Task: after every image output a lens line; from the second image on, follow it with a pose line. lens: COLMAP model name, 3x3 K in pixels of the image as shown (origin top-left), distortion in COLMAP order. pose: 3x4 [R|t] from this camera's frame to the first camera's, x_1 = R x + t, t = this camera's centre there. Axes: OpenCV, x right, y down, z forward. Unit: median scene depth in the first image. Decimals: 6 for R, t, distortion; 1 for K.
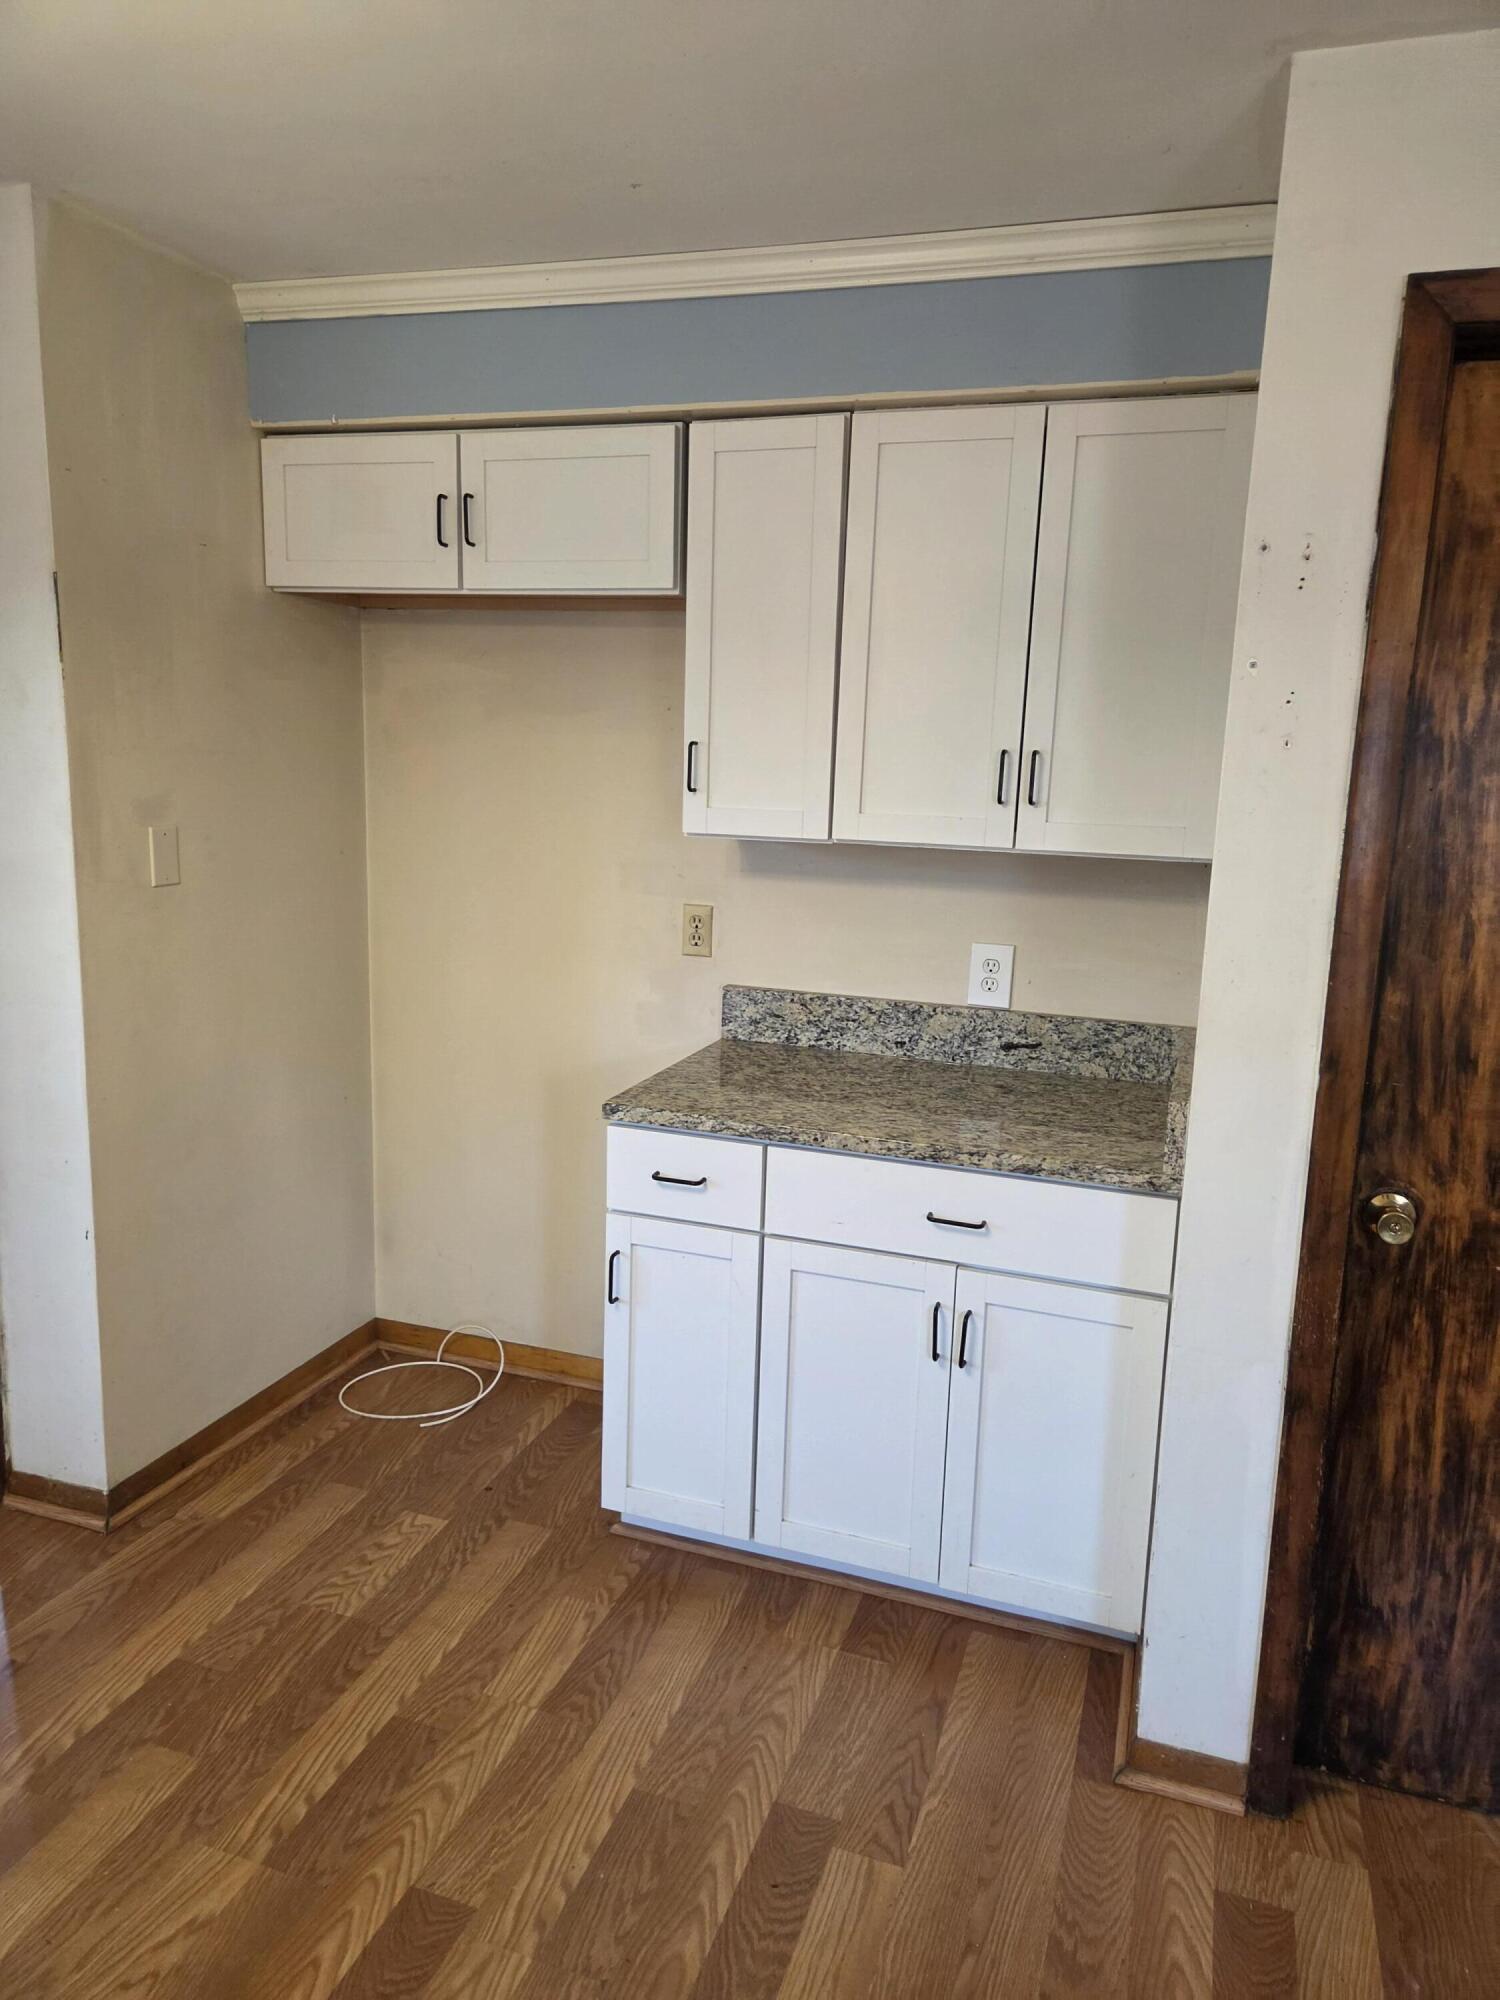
lens RADIAL K [[1367.2, 0, 756.6], [0, 1367.2, 996.6], [0, 0, 1]] dist [0.003835, -0.005522]
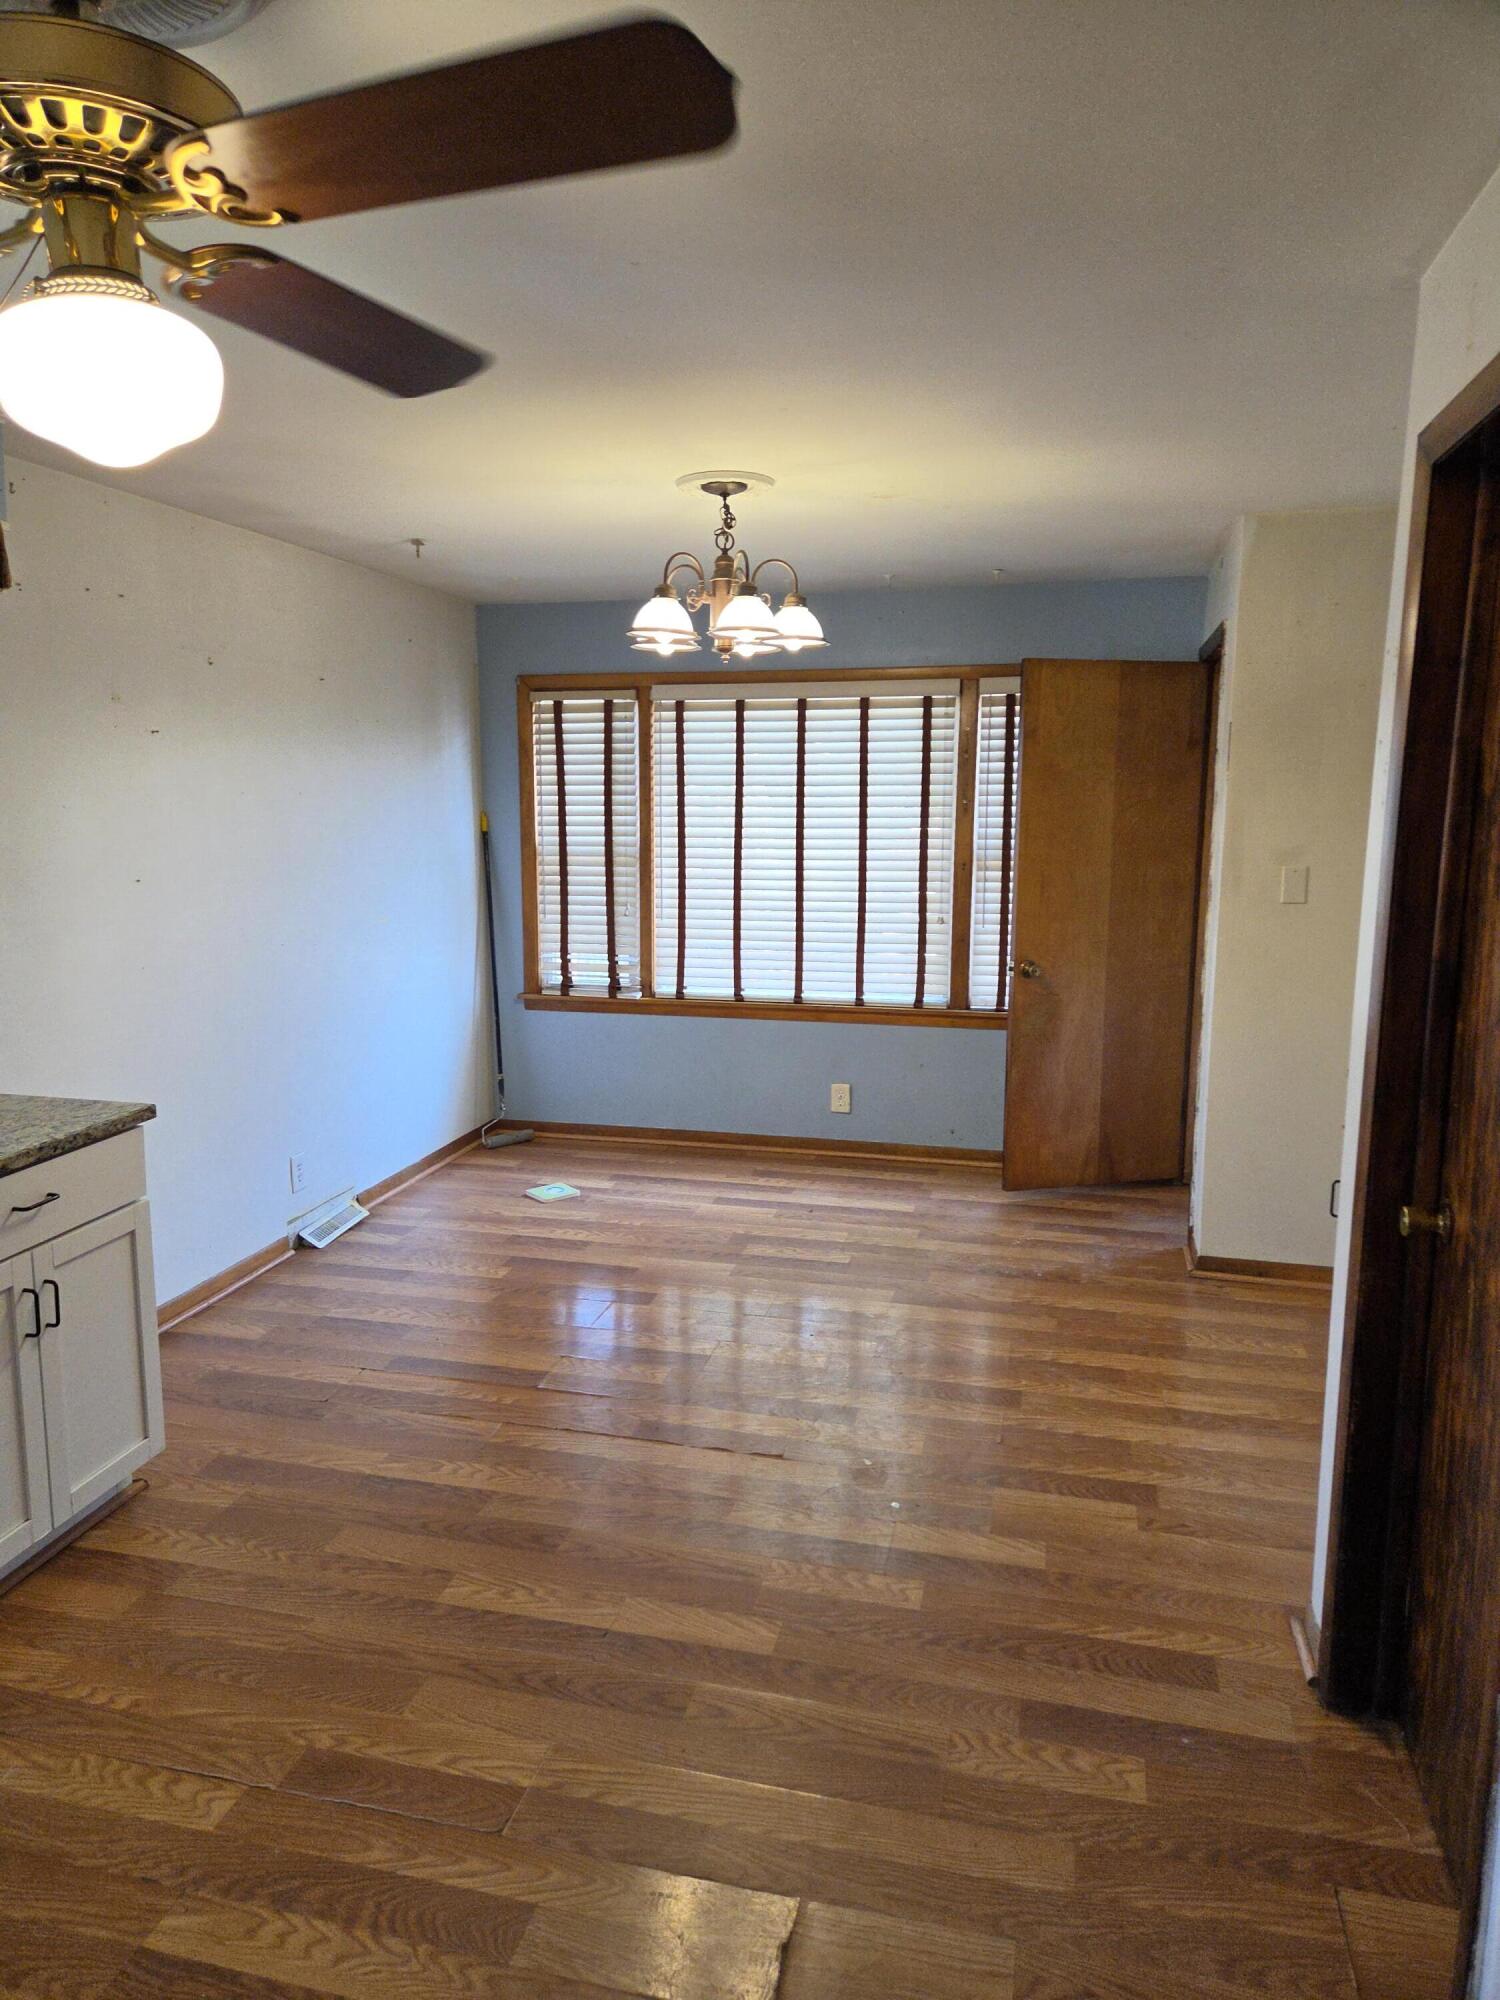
lens RADIAL K [[1367.2, 0, 762.2], [0, 1367.2, 1000.6], [0, 0, 1]] dist [0.003835, -0.005522]
pose [[0.116433, 0.141604, -0.983052, 2.198727], [-0.210784, 0.970760, 0.114868, -0.044883], [0.970574, 0.193837, 0.142876, 0.371562]]
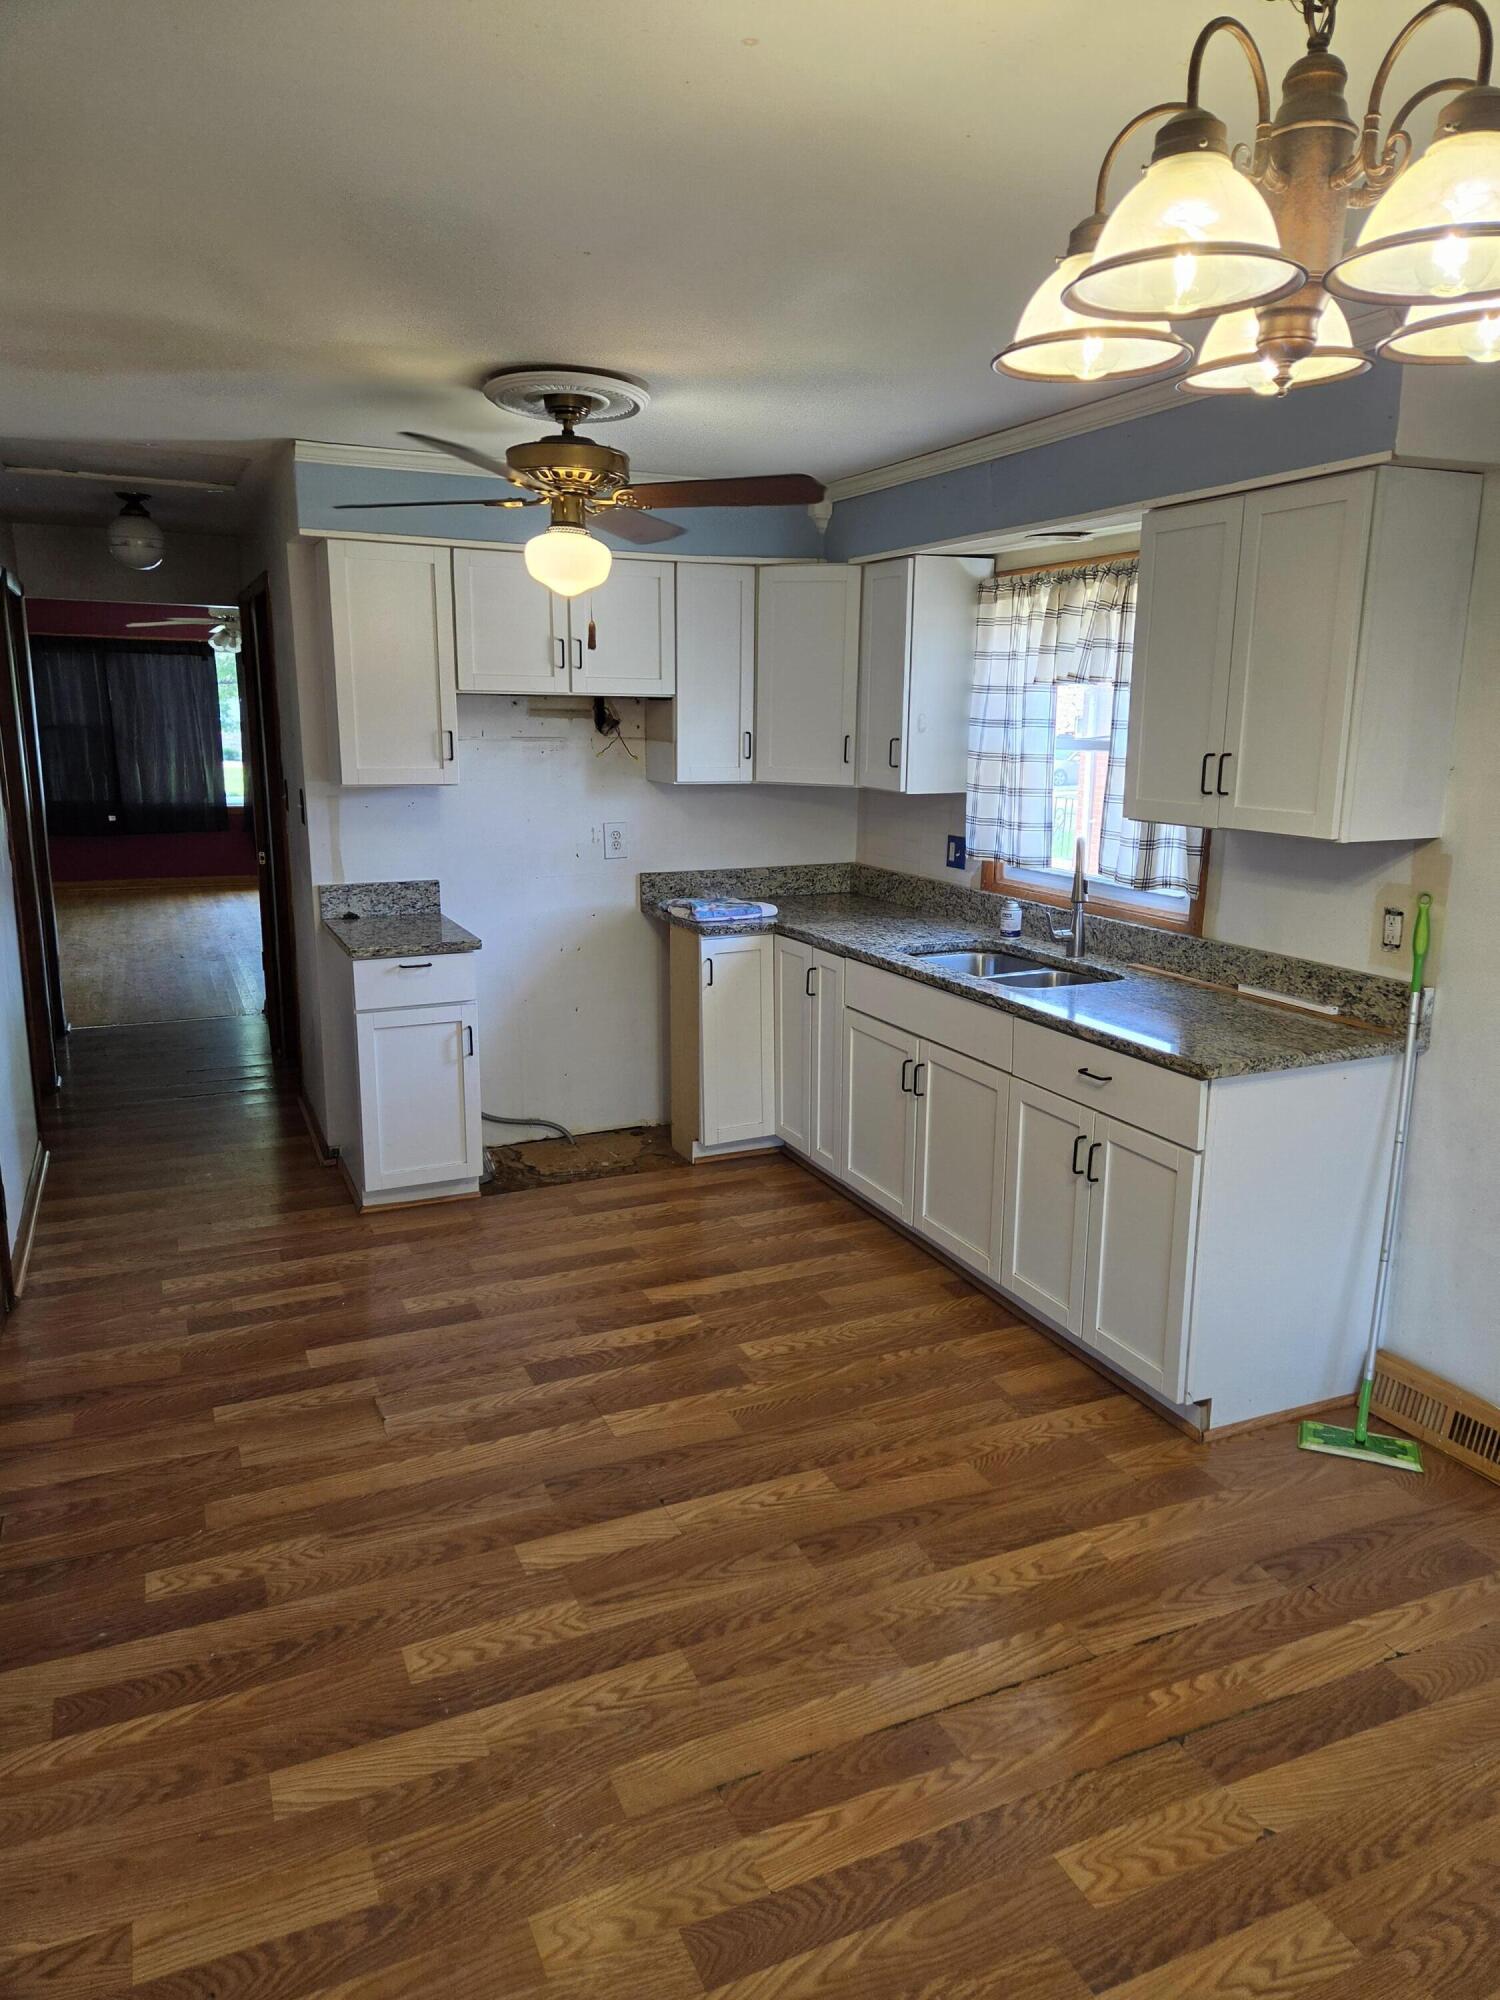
lens RADIAL K [[1367.2, 0, 761.2], [0, 1367.2, 994.8], [0, 0, 1]] dist [0.003835, -0.005522]
pose [[-0.687986, -0.177088, 0.703786, -0.529899], [0.123060, 0.927260, 0.353616, -0.313058], [-0.715214, 0.329891, -0.616150, 1.352260]]
